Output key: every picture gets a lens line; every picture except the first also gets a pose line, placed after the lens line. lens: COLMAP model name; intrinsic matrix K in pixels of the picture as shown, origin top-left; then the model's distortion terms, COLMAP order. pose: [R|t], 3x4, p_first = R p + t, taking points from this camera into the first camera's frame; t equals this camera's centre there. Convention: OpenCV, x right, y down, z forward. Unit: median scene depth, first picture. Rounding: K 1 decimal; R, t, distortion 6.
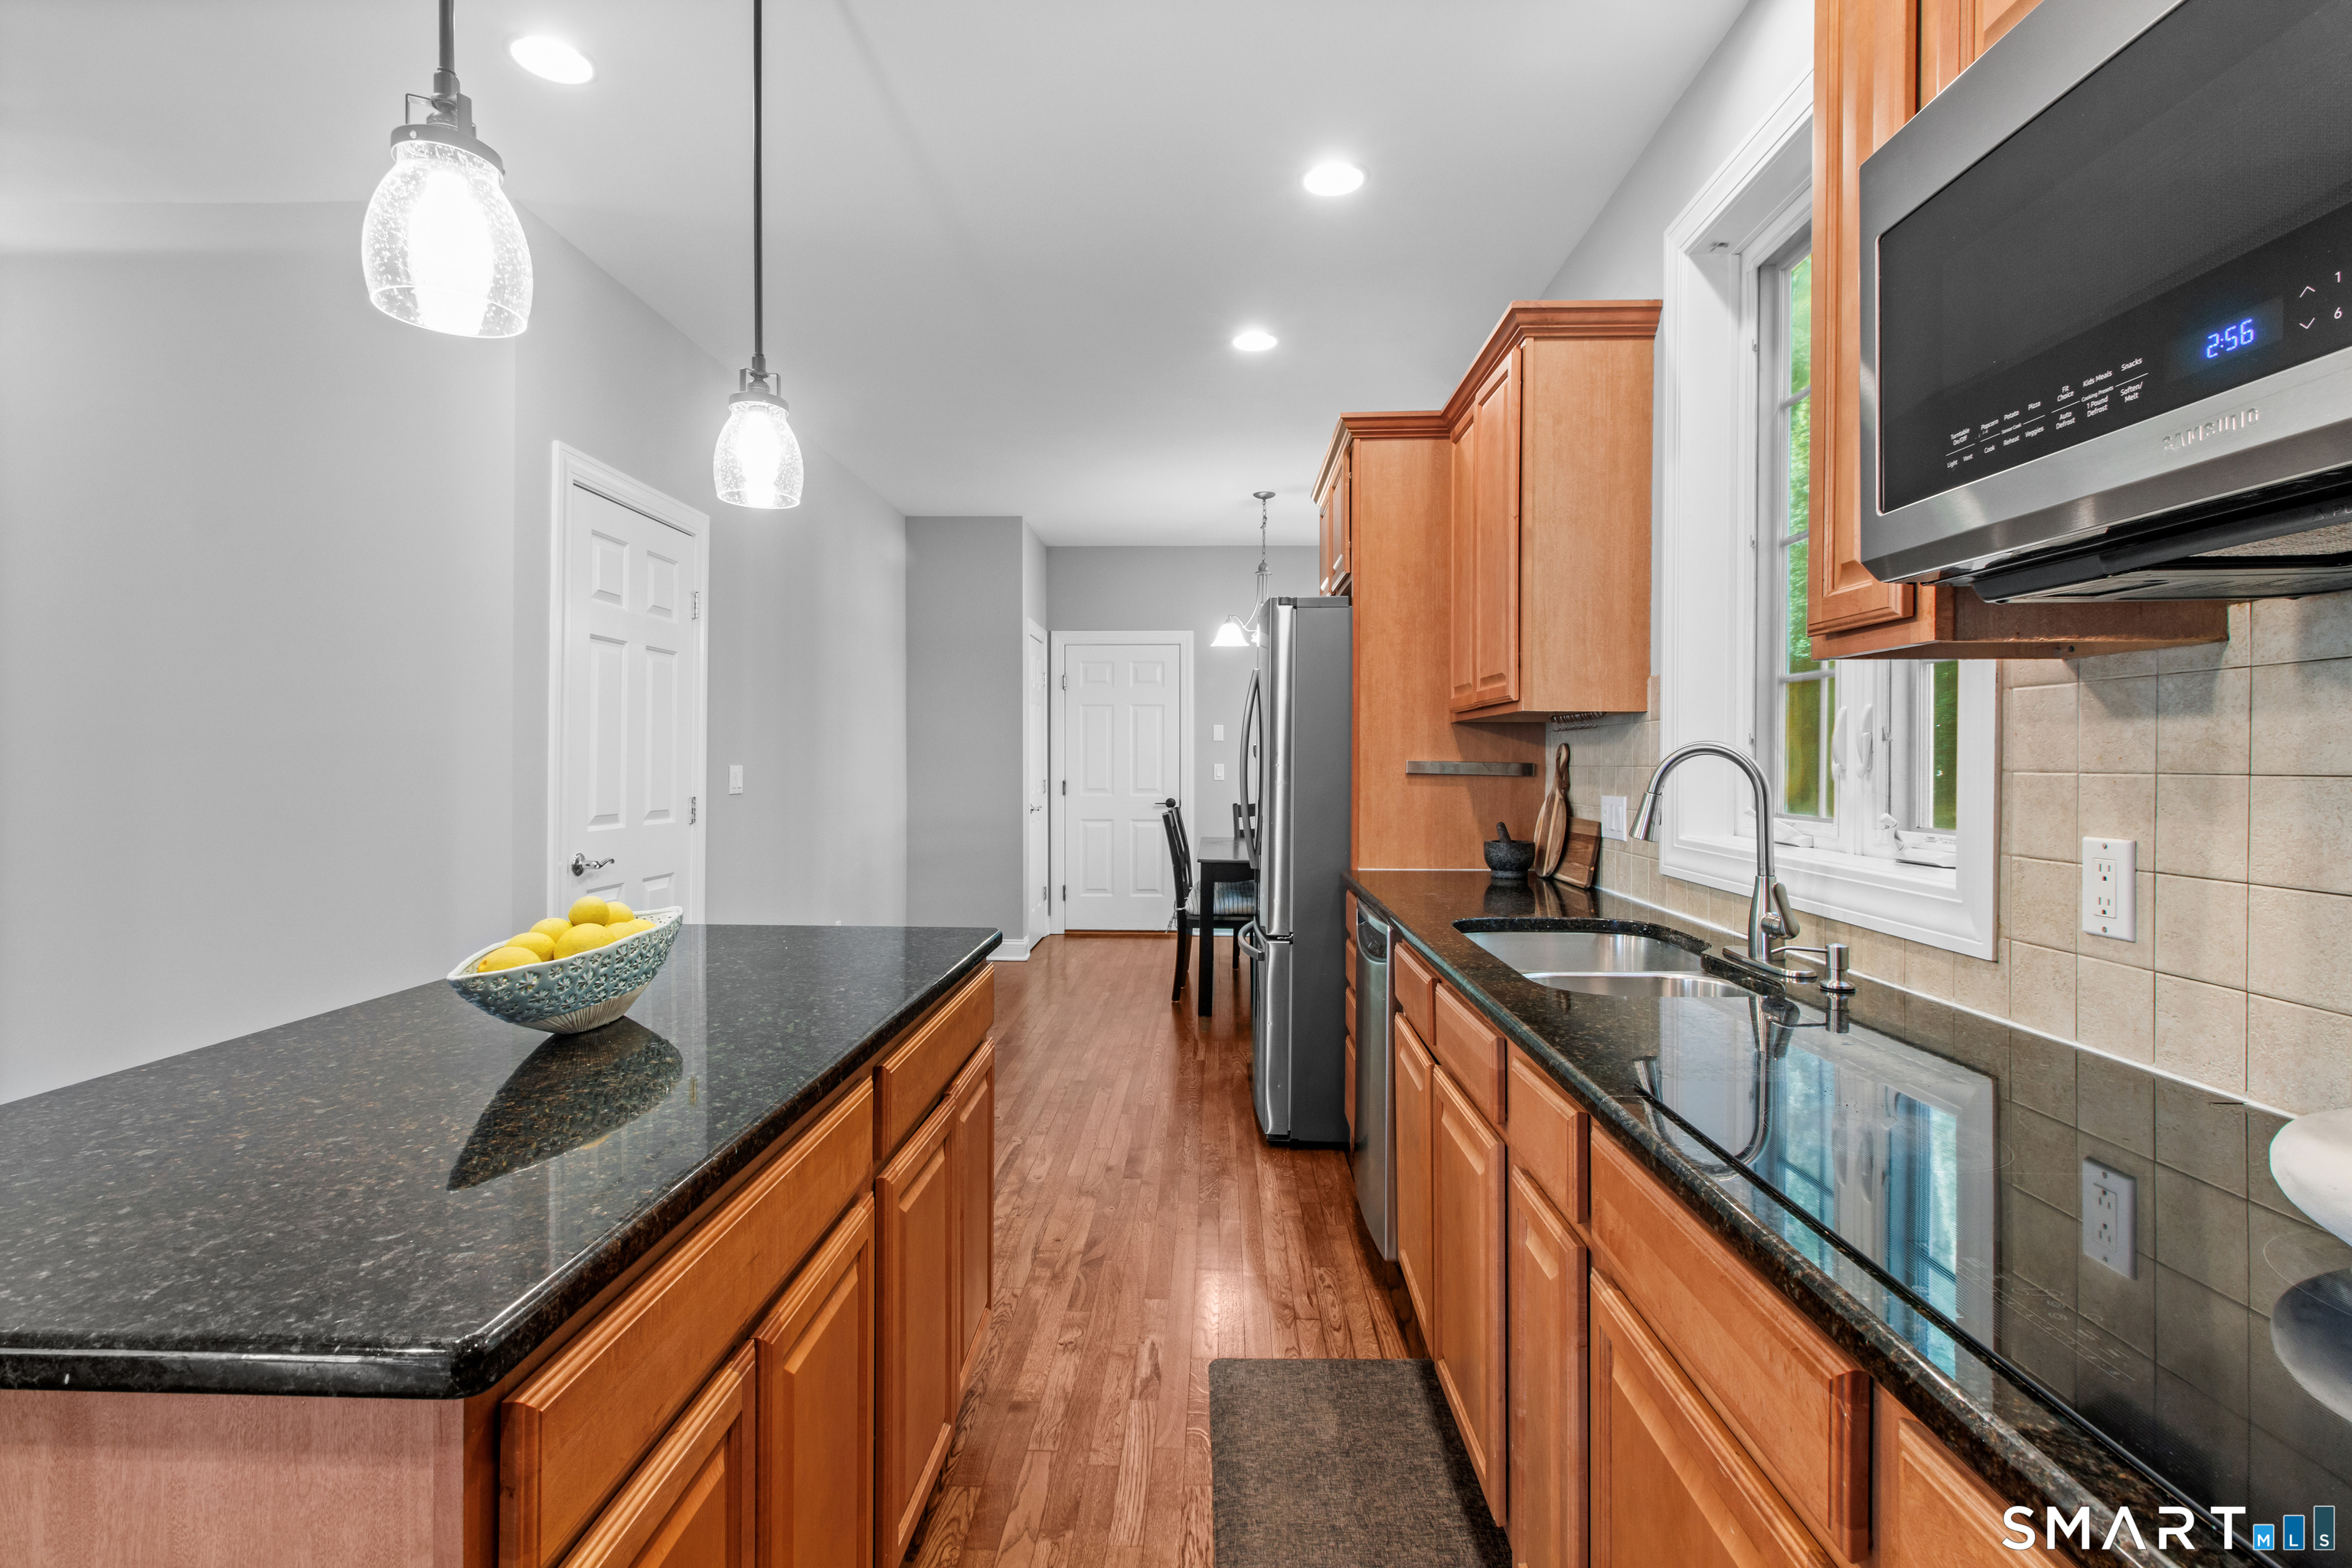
lens RADIAL K [[1098.8, 0, 1177.8], [0, 1098.8, 769.3], [0, 0, 1]] dist [0.006255, -0.000760]
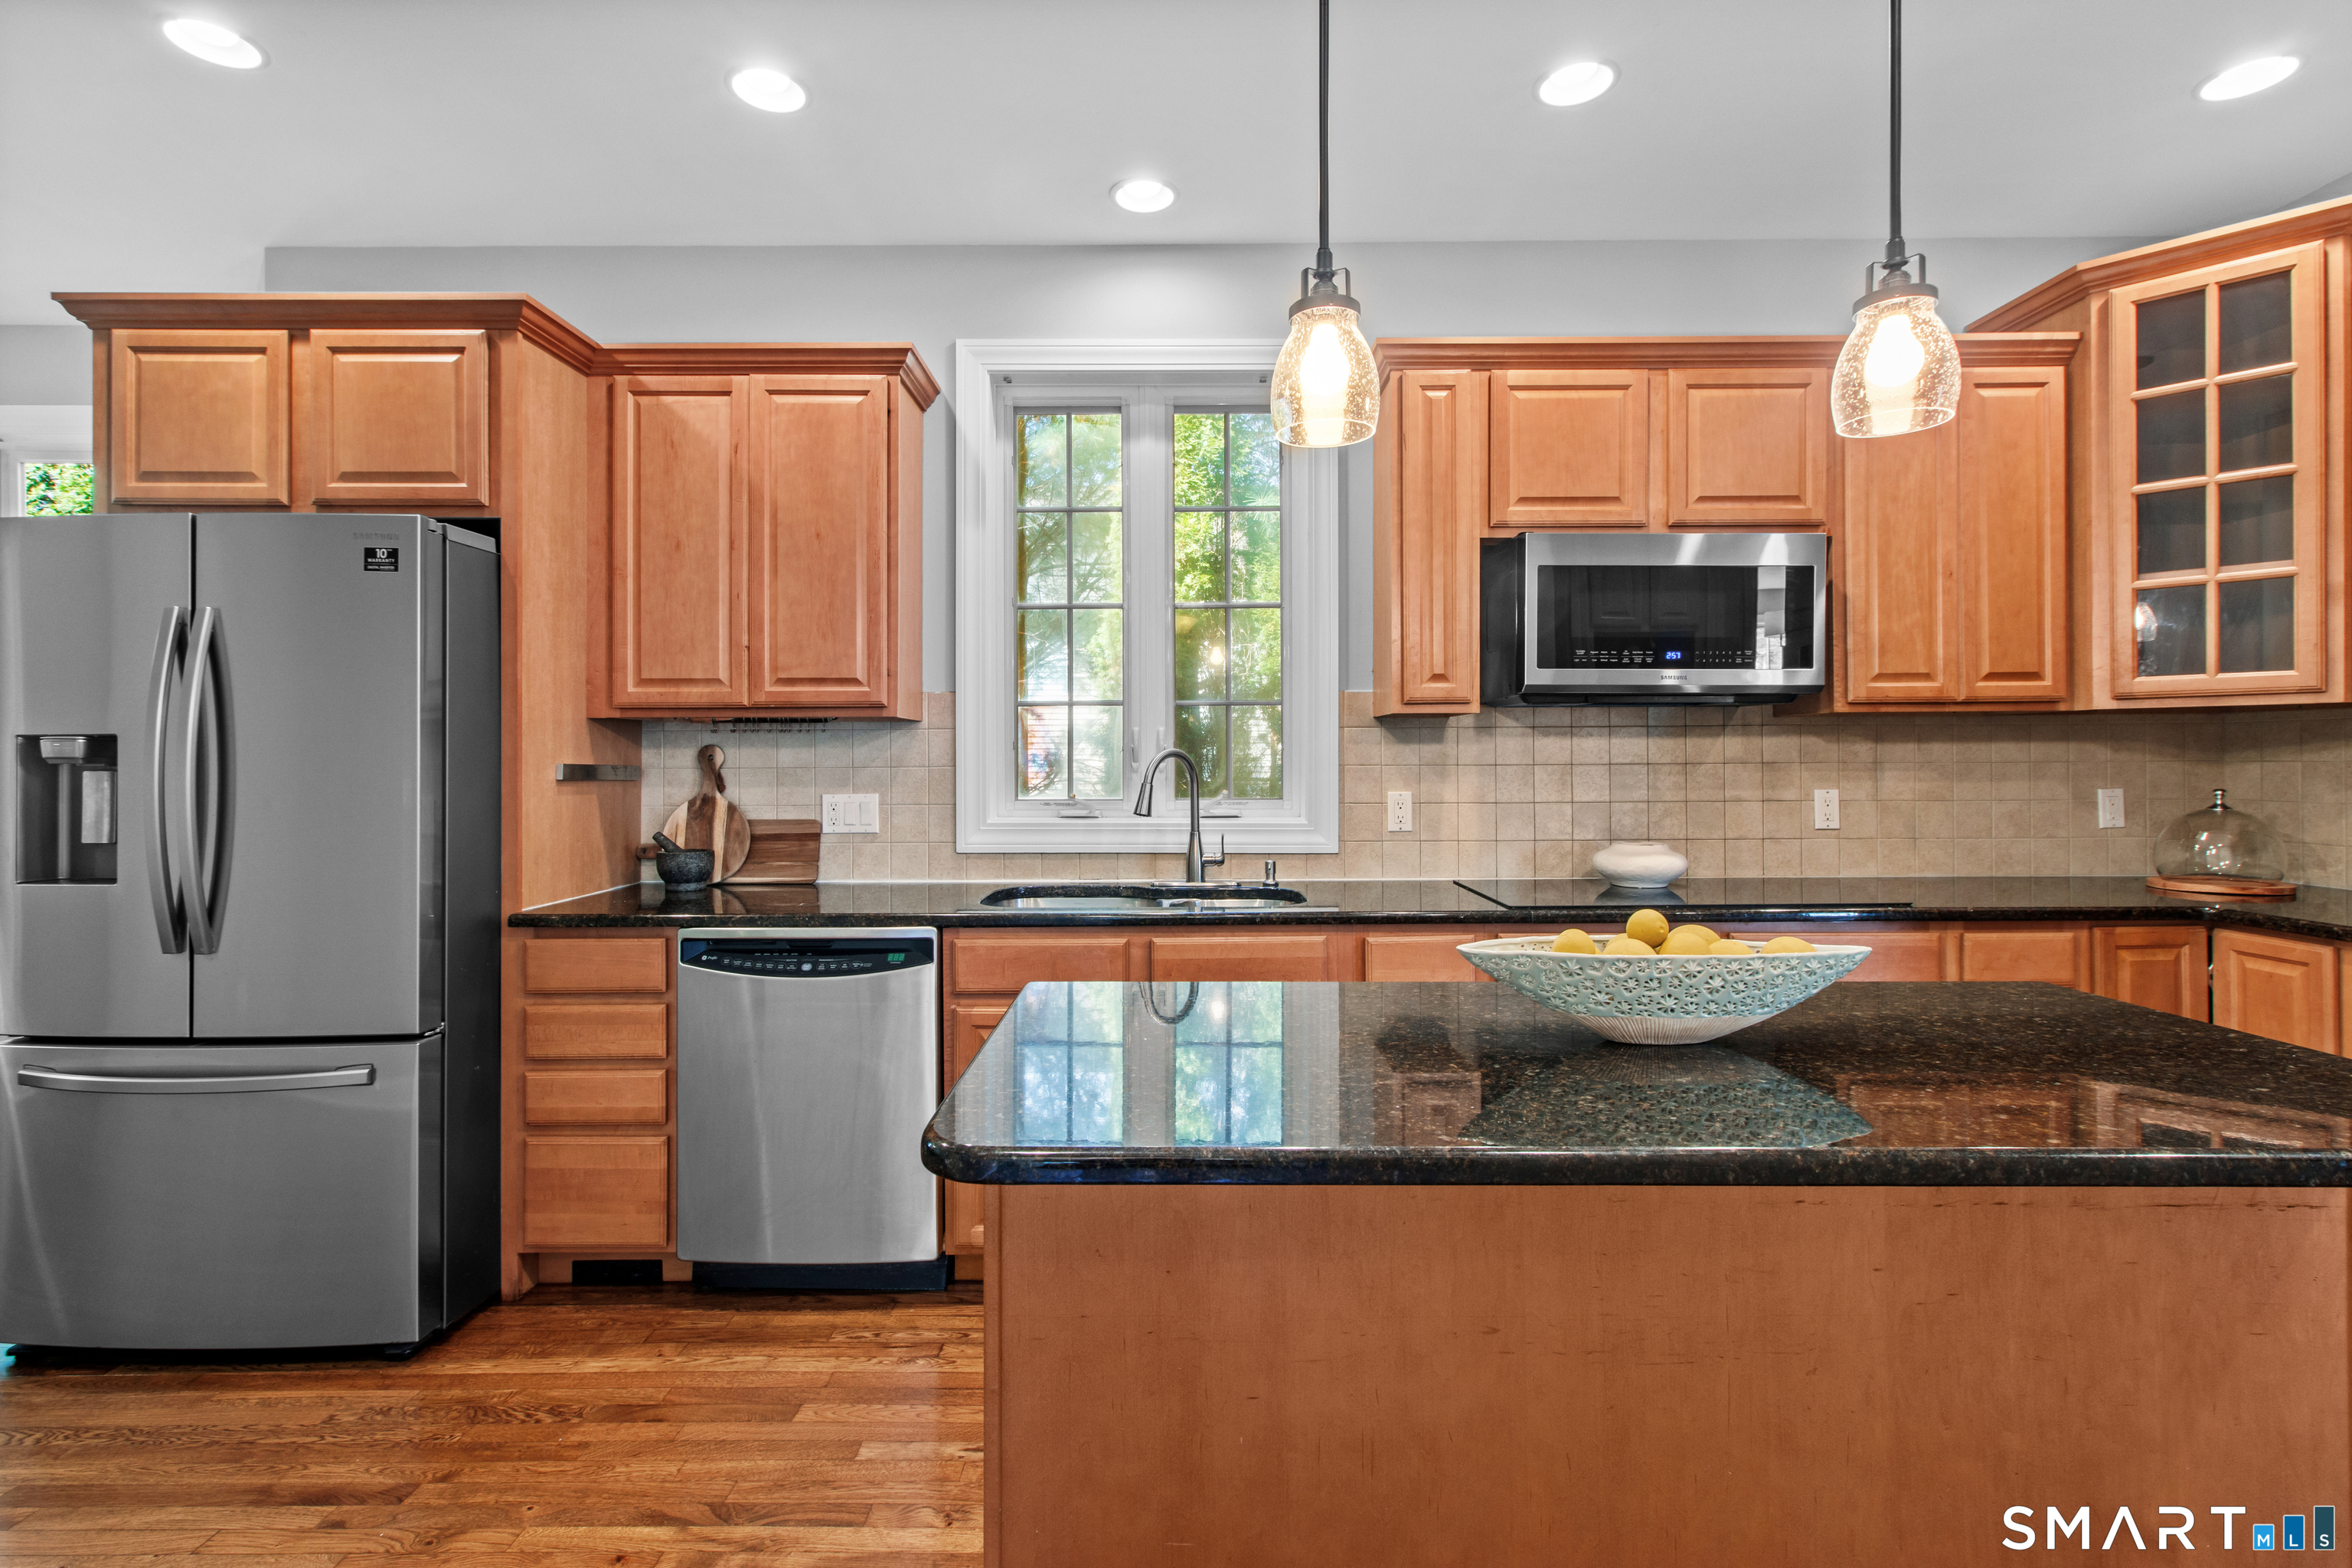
lens RADIAL K [[1098.8, 0, 1174.4], [0, 1098.8, 758.5], [0, 0, 1]] dist [0.006255, -0.000760]
pose [[-0.027475, 0.000245, 0.999622, -0.775384], [0.011150, 0.999938, 0.000061, -0.008669], [-0.999560, 0.011147, -0.027476, 0.756570]]
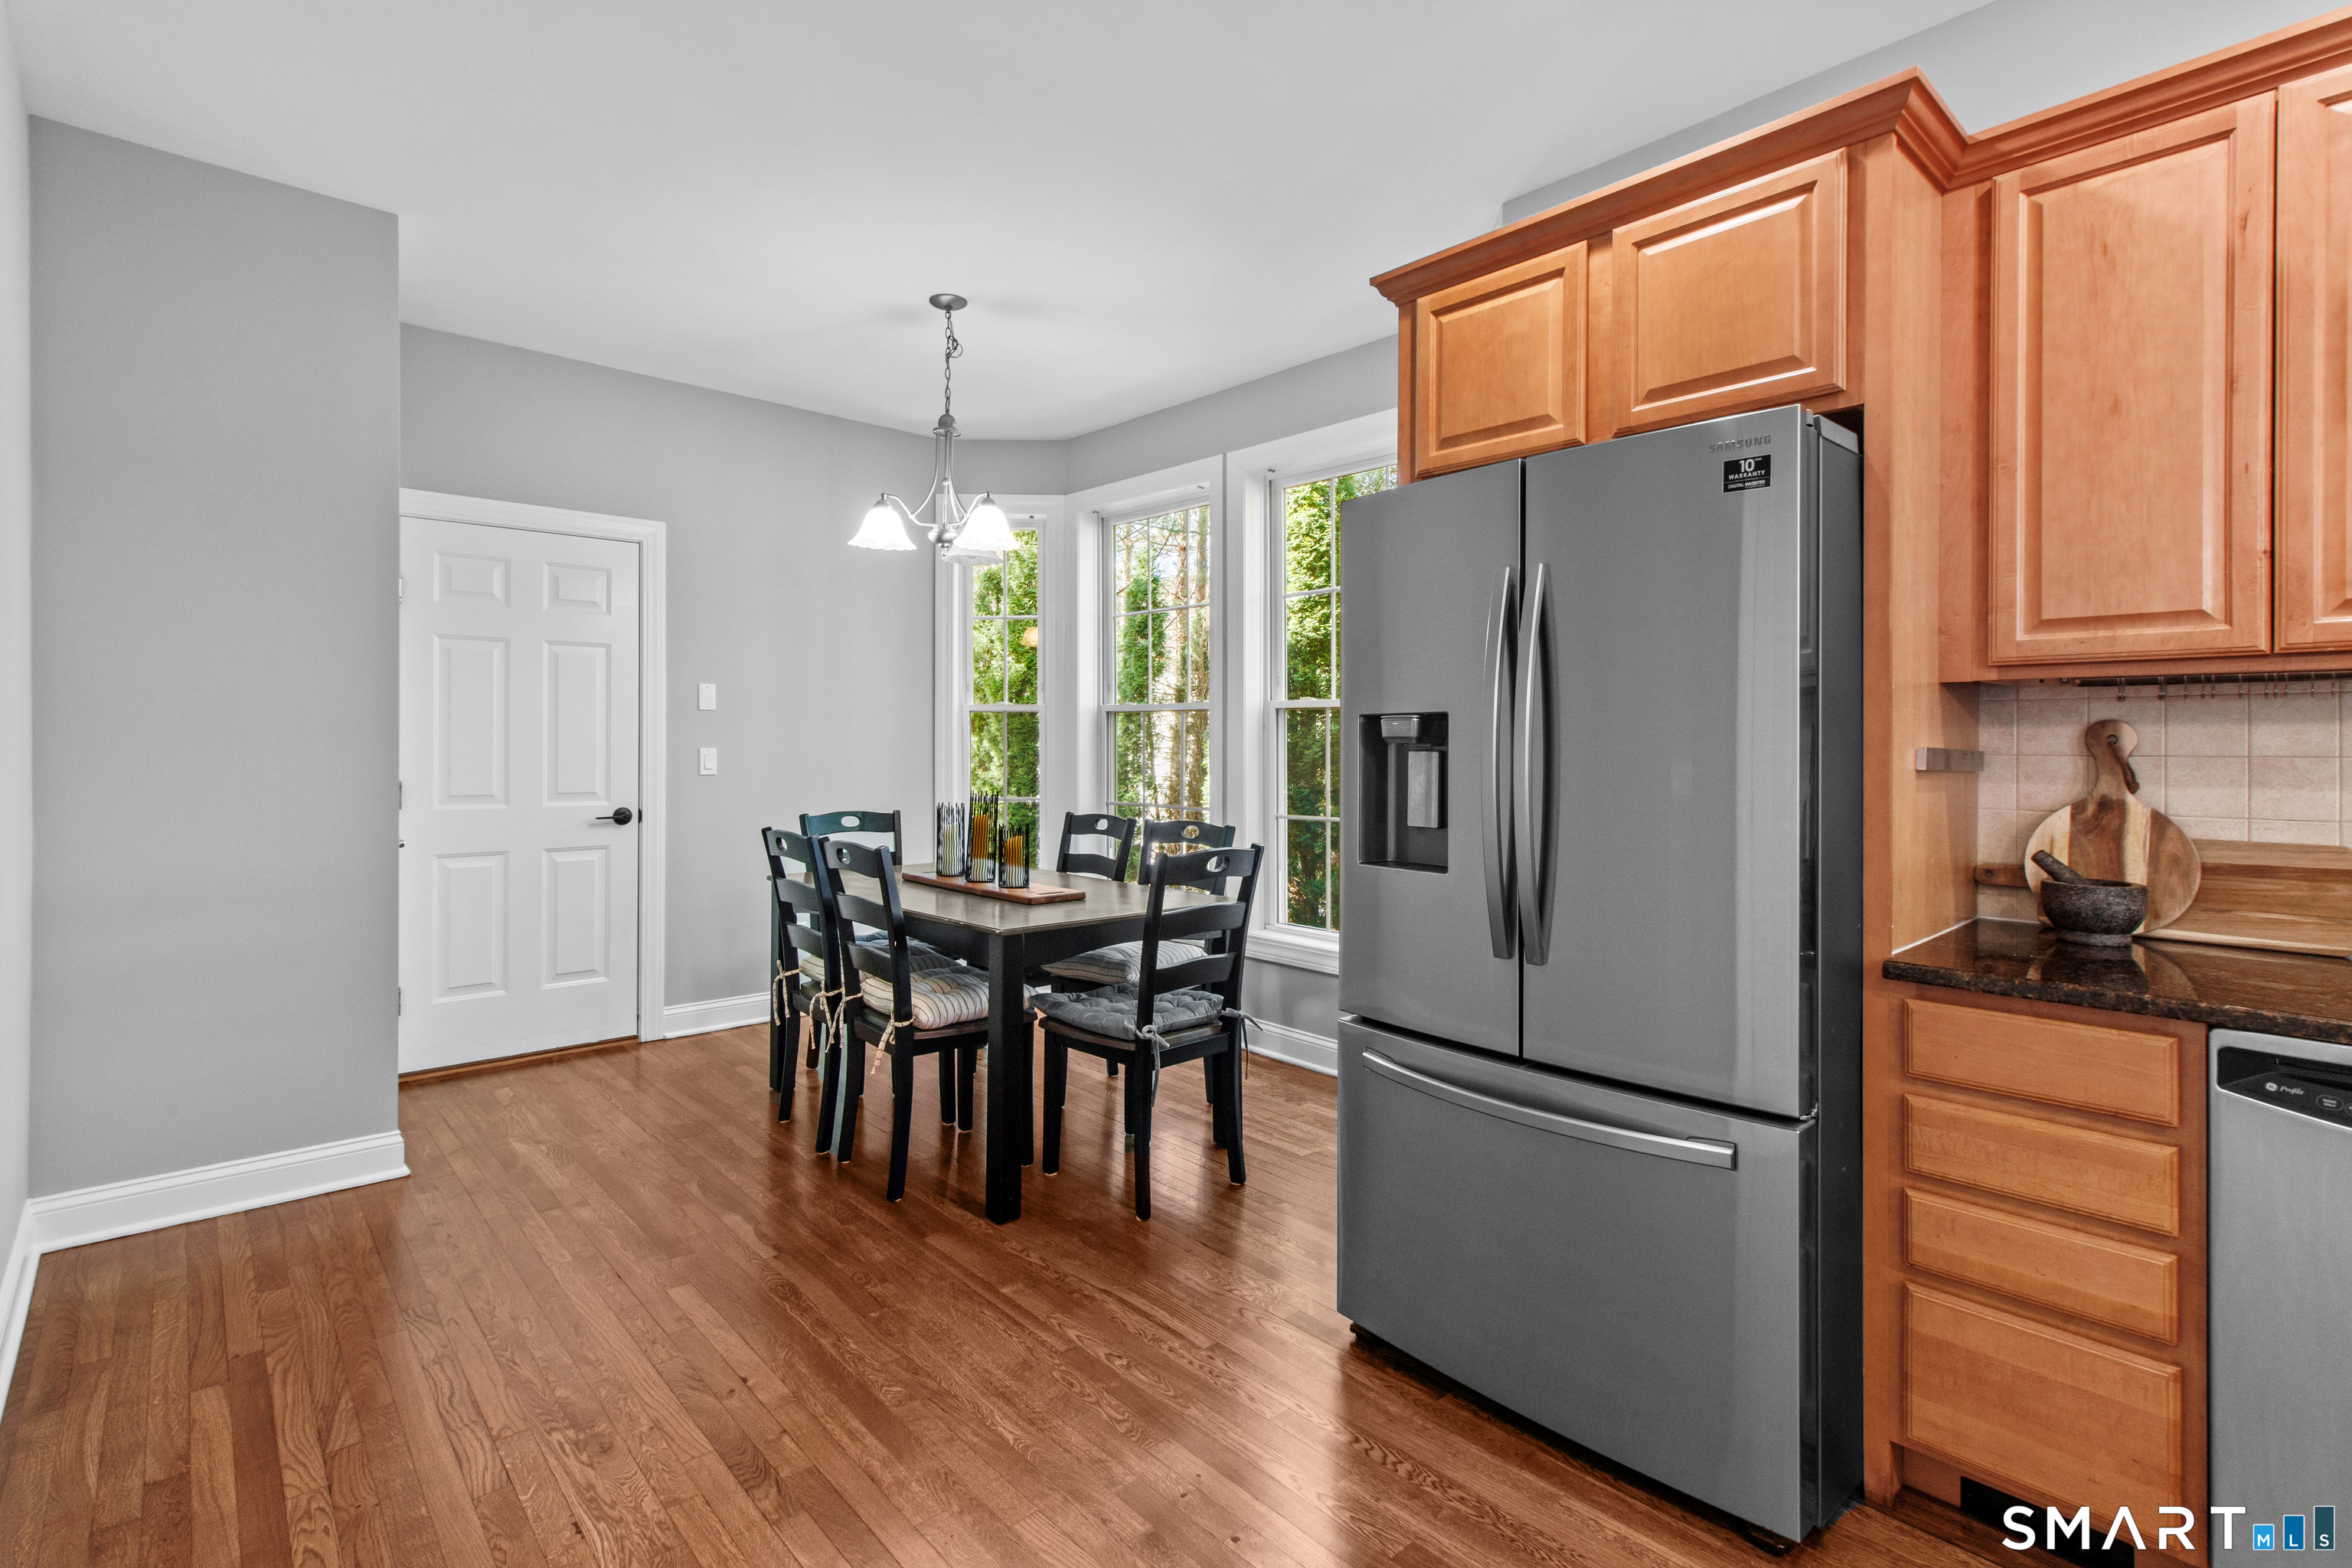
lens RADIAL K [[1098.8, 0, 1175.4], [0, 1098.8, 745.6], [0, 0, 1]] dist [0.006255, -0.000760]
pose [[0.718924, 0.000205, 0.695089, -0.585038], [0.002862, 0.999991, -0.003254, -0.010271], [-0.695083, 0.004329, 0.718916, 1.124623]]
